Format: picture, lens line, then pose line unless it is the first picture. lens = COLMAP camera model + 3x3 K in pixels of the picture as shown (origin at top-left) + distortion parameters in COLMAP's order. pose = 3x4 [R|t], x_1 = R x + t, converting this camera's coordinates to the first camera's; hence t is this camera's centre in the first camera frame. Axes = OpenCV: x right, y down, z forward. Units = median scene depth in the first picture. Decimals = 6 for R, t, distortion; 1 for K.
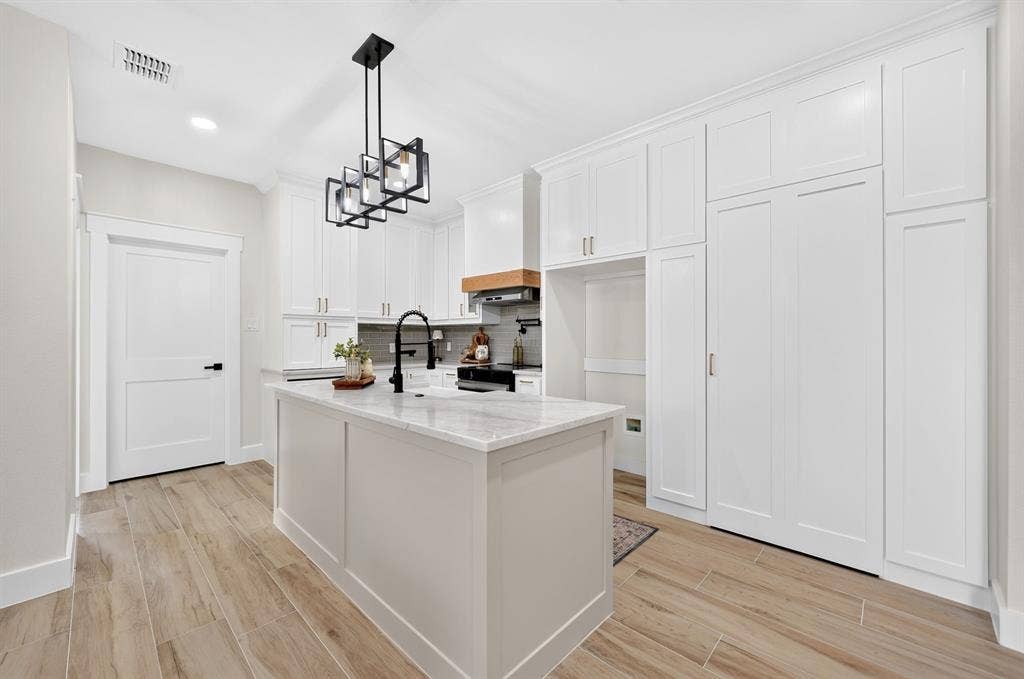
lens RADIAL K [[404.7, 0, 511.3], [0, 404.7, 335.0], [0, 0, 1]] dist [-0.003140, 0.000003]
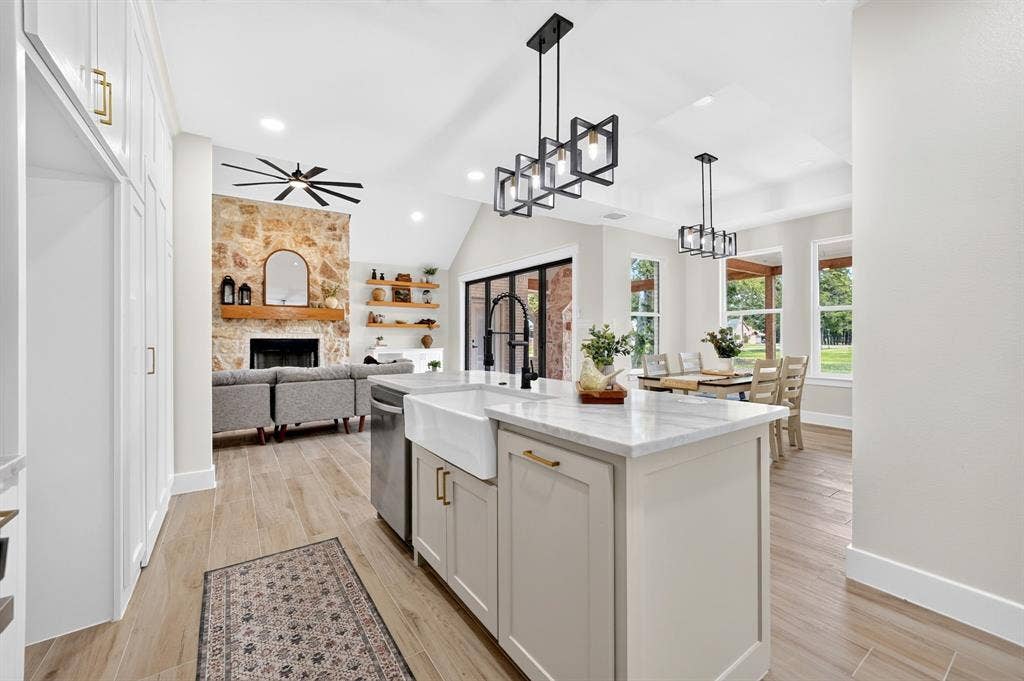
lens RADIAL K [[404.7, 0, 511.3], [0, 404.7, 336.0], [0, 0, 1]] dist [-0.003140, 0.000003]
pose [[-0.980131, 0.004429, 0.198300, -0.241643], [0.002399, 0.999942, -0.010476, 0.021414], [-0.198335, -0.009792, -0.980085, 1.072953]]
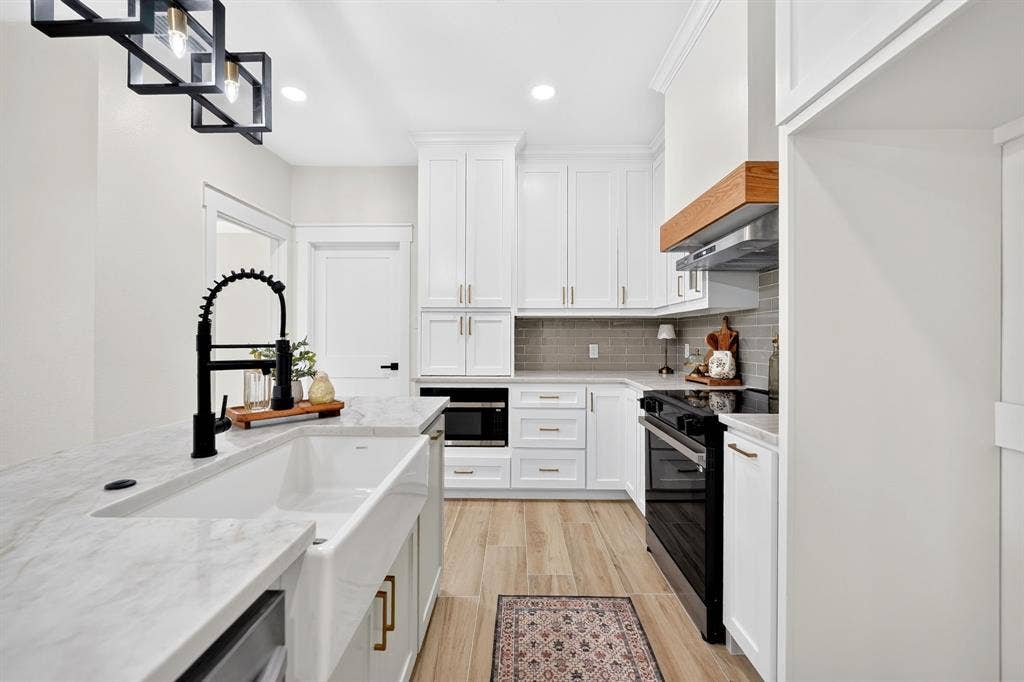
lens RADIAL K [[404.7, 0, 511.3], [0, 404.7, 336.5], [0, 0, 1]] dist [-0.003140, 0.000003]
pose [[0.682173, -0.000610, -0.731191, 0.156526], [0.002392, 0.999996, 0.001397, 0.006927], [0.731187, -0.002702, 0.682172, 0.542515]]
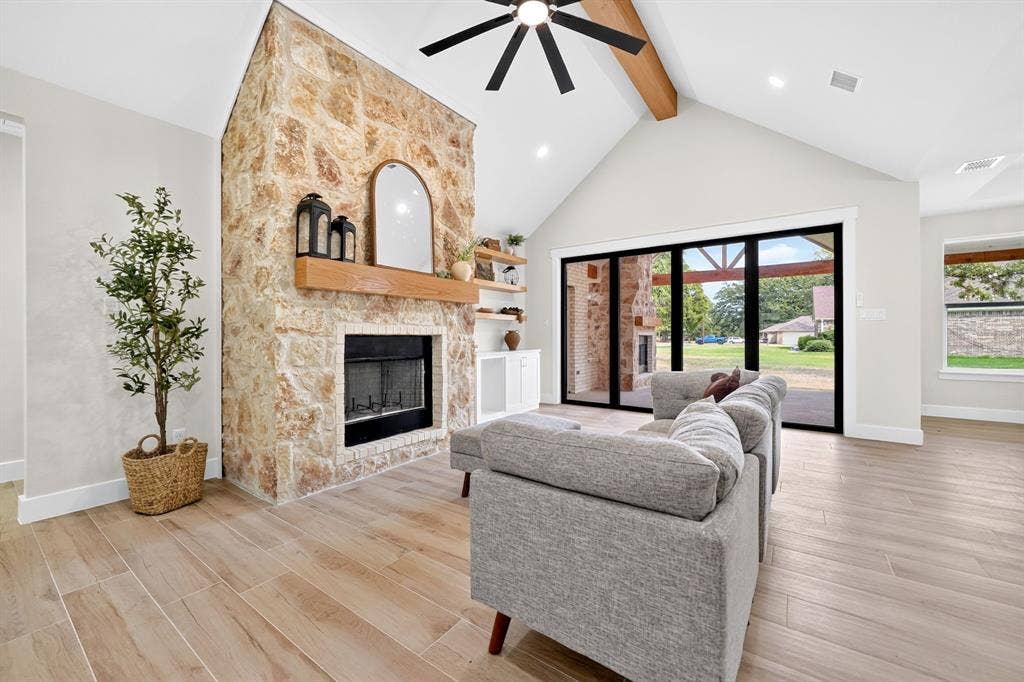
lens RADIAL K [[404.7, 0, 511.3], [0, 404.7, 336.5], [0, 0, 1]] dist [-0.003140, 0.000003]
pose [[-0.989334, 0.004215, -0.145602, 0.943701], [0.005264, 0.999963, -0.006816, 0.023604], [0.145568, -0.007510, -0.989320, 0.484563]]
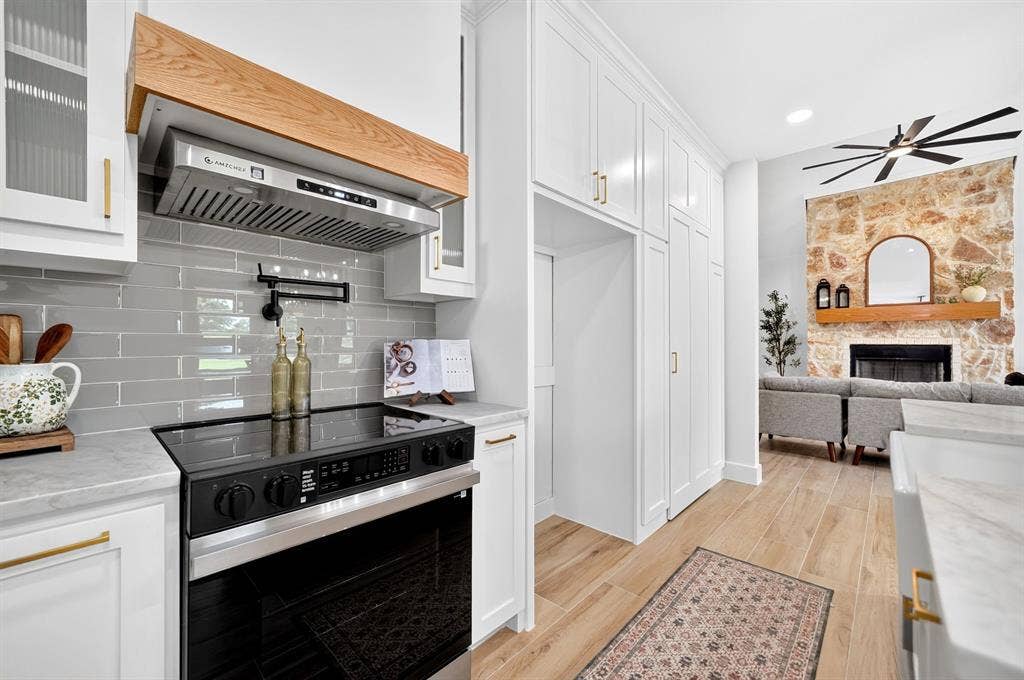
lens RADIAL K [[405.3, 0, 515.4], [0, 405.3, 341.3], [0, 0, 1]] dist [-0.000781, 0.000566]
pose [[-0.016196, 0.006411, 0.999848, -0.352041], [-0.005499, 0.999964, -0.006501, 0.017513], [-0.999854, -0.005603, -0.016160, 0.927551]]
